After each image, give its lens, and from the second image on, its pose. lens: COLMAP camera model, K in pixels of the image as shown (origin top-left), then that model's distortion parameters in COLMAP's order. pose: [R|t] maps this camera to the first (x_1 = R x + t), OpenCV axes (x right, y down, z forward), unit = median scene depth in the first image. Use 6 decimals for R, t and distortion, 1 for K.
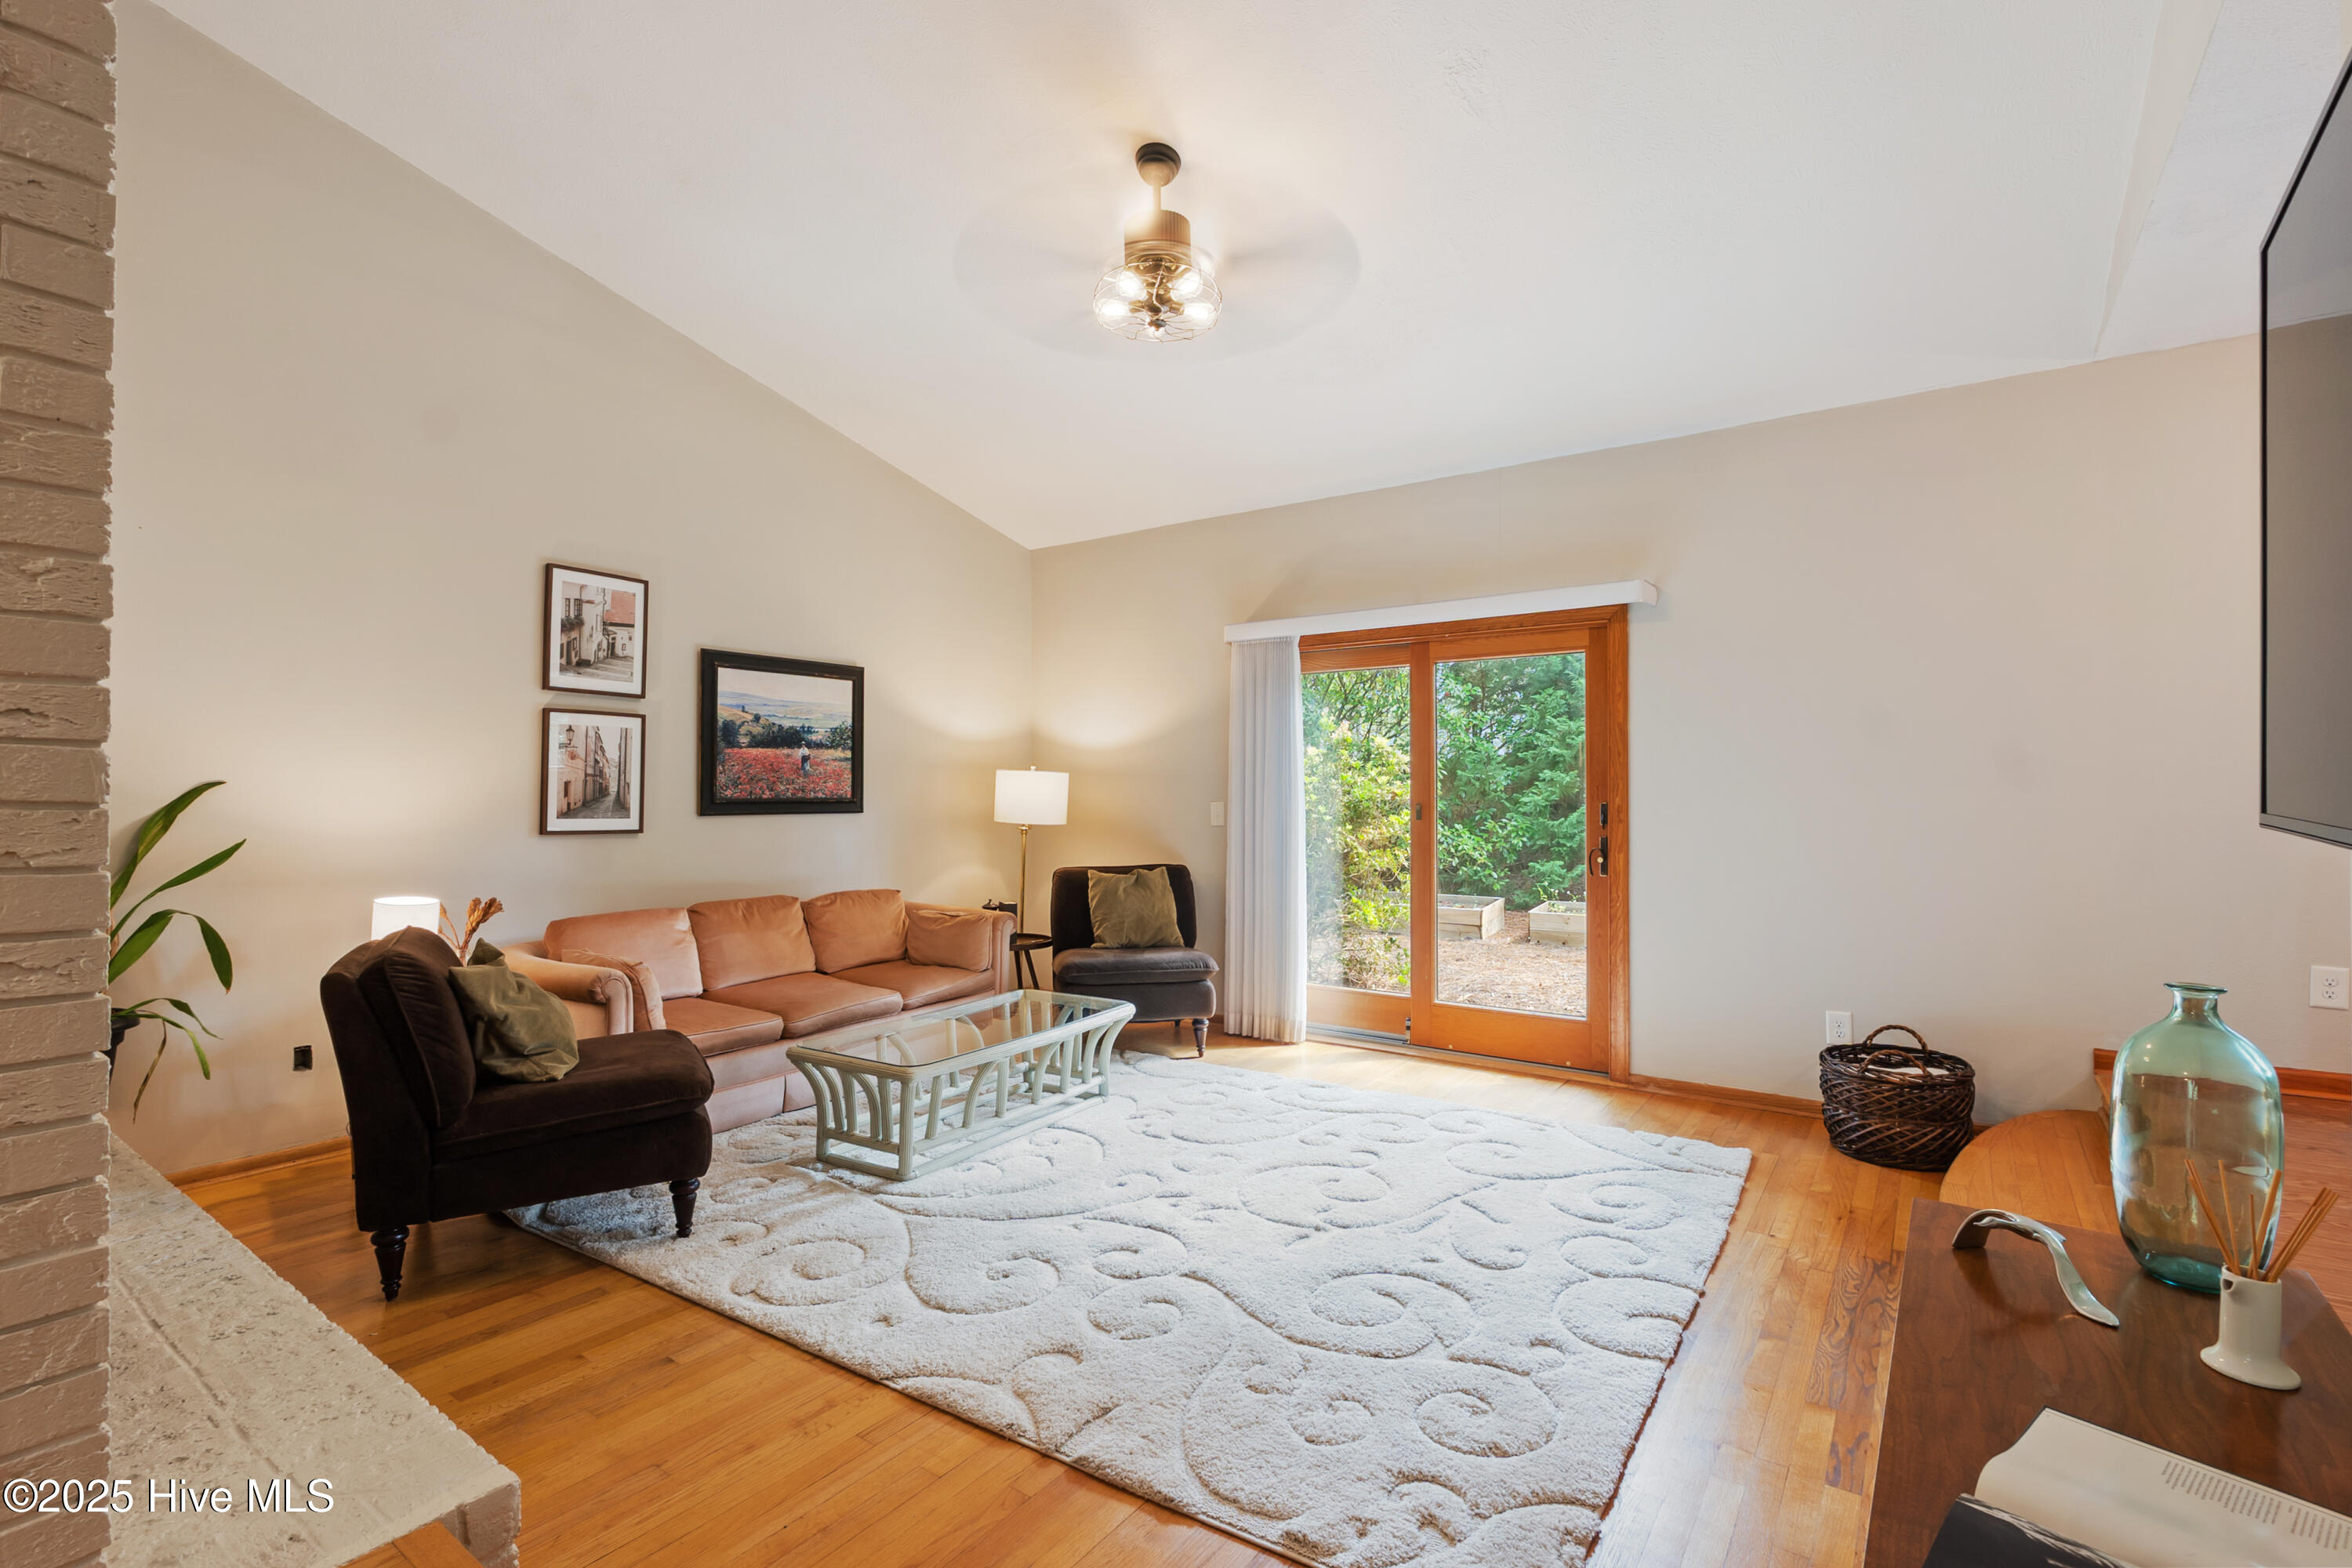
lens RADIAL K [[1082.0, 0, 1177.3], [0, 1082.0, 792.4], [0, 0, 1]] dist [-0.002817, 0.000047]
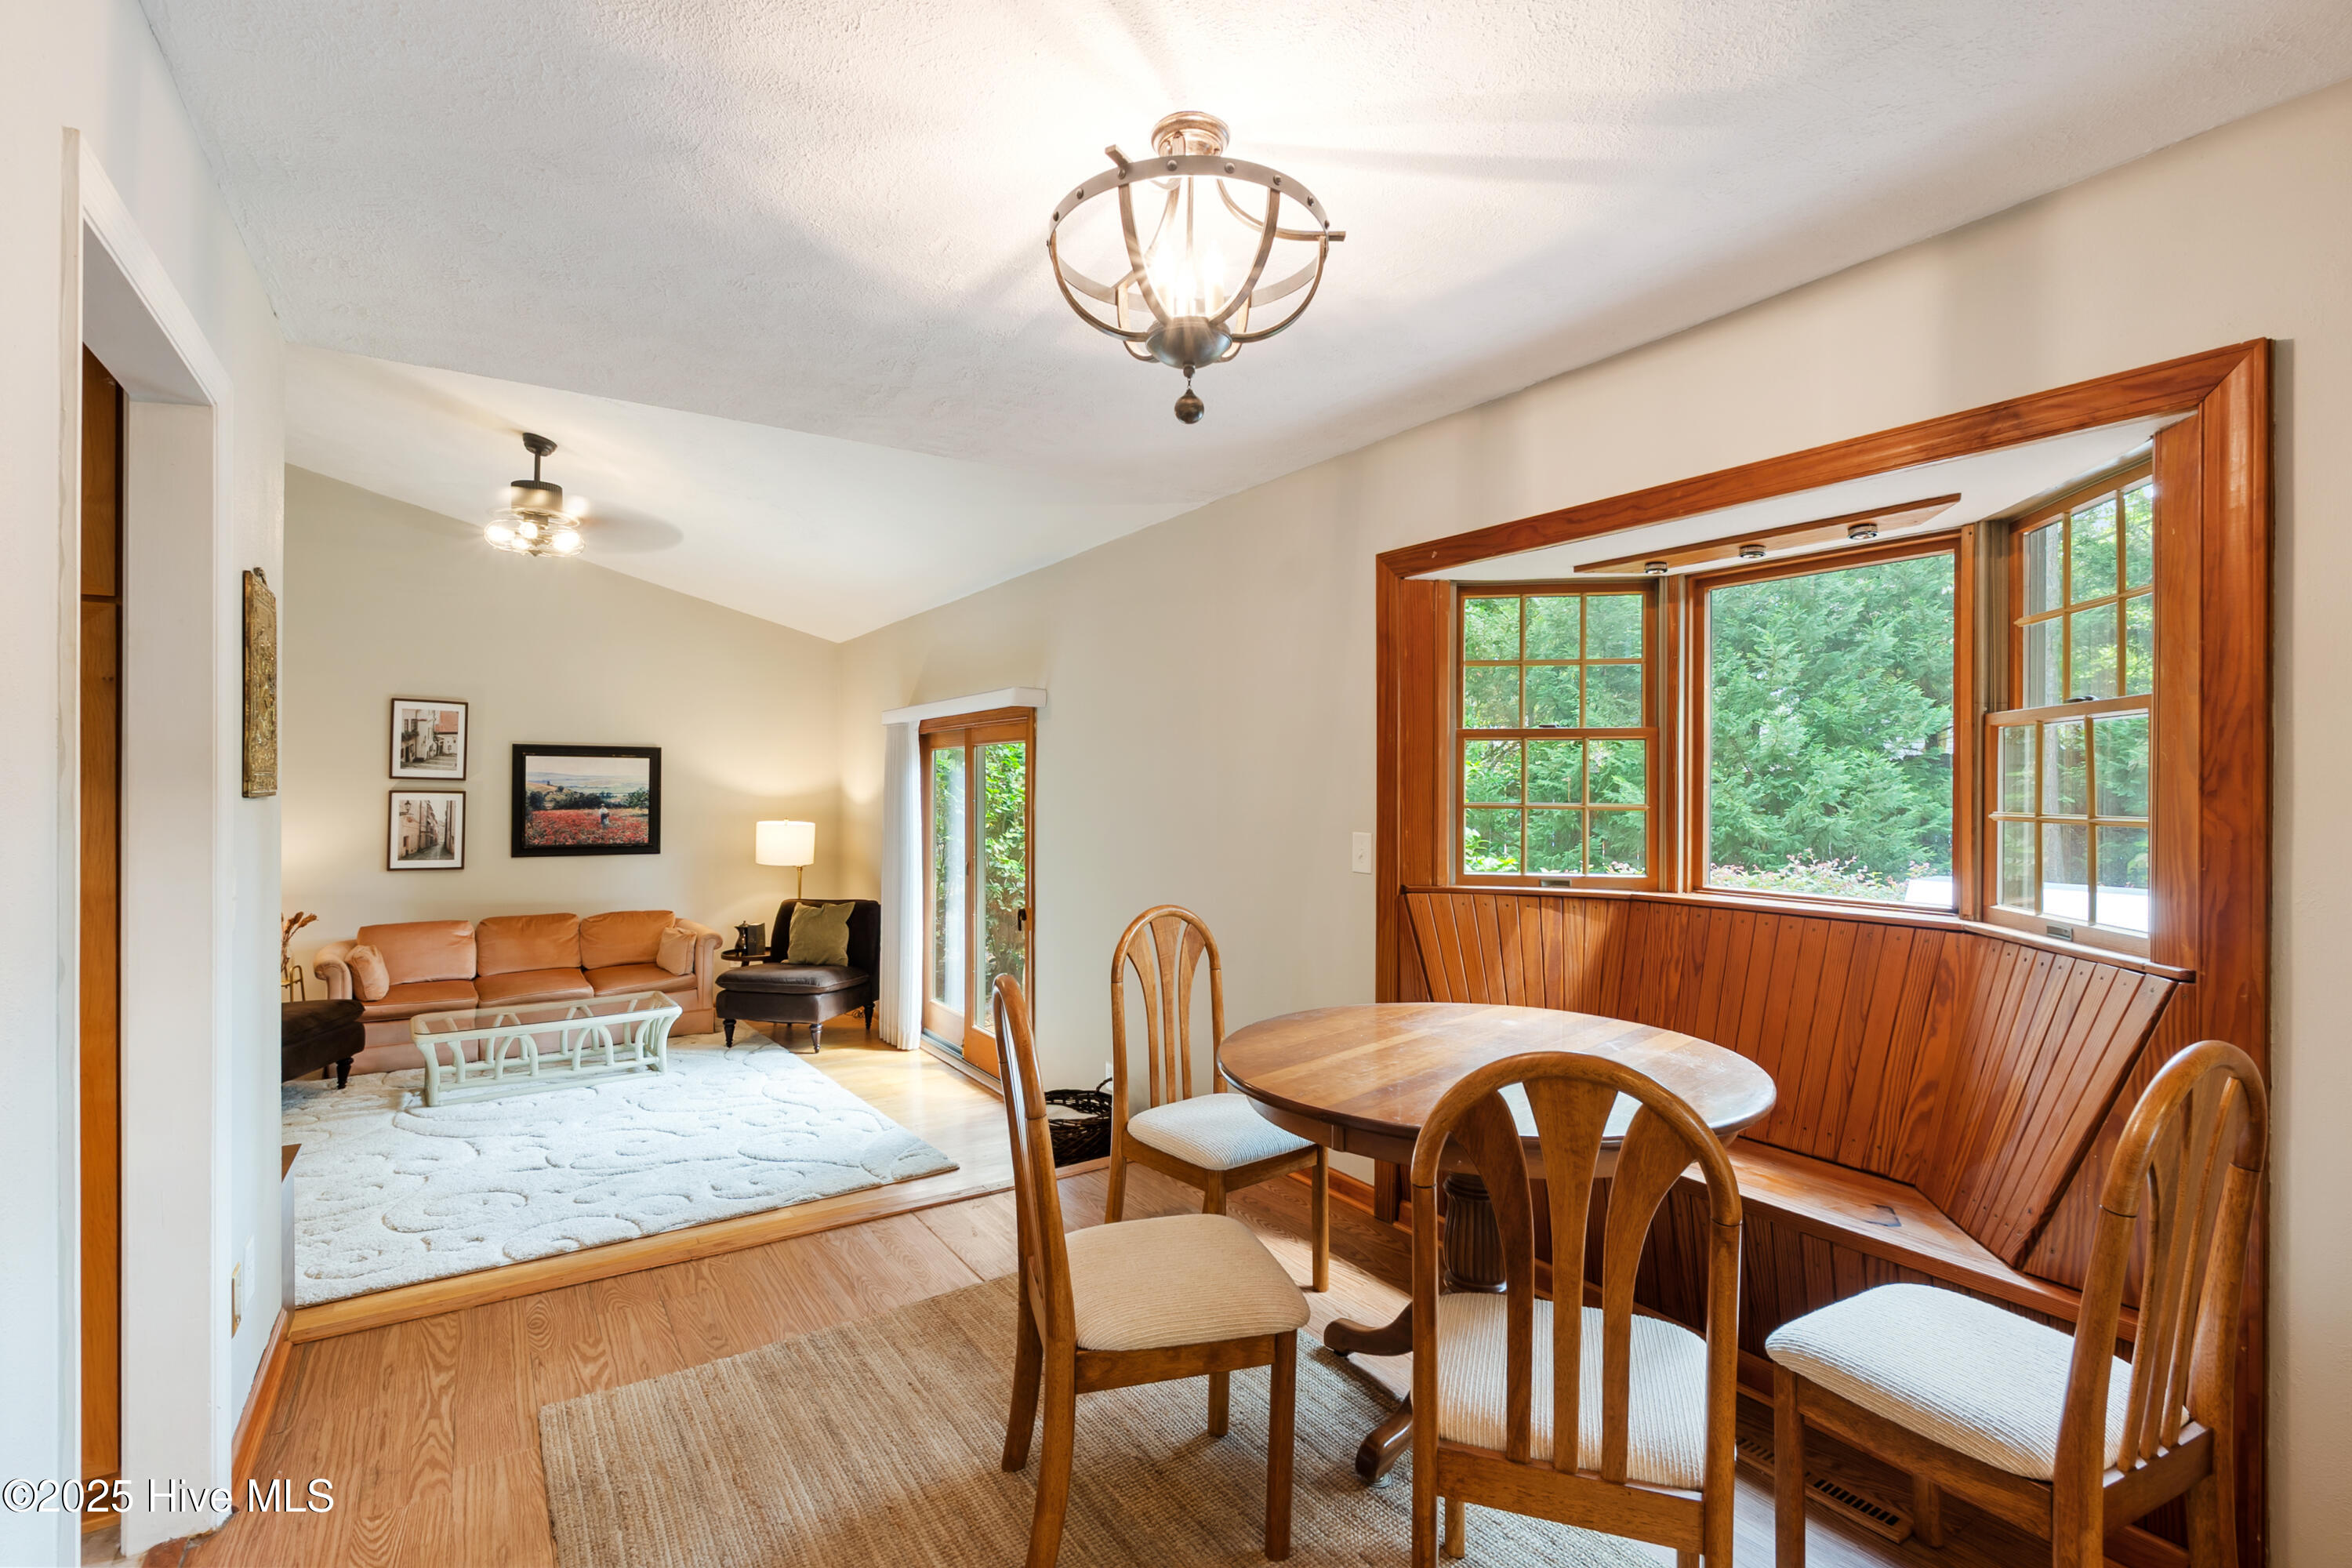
lens RADIAL K [[1082.0, 0, 1167.2], [0, 1082.0, 797.2], [0, 0, 1]] dist [-0.002817, 0.000047]
pose [[0.932082, 0.009525, -0.362122, 0.959617], [-0.006830, 0.999939, 0.008724, -0.082388], [0.362183, -0.005658, 0.932090, -0.053901]]
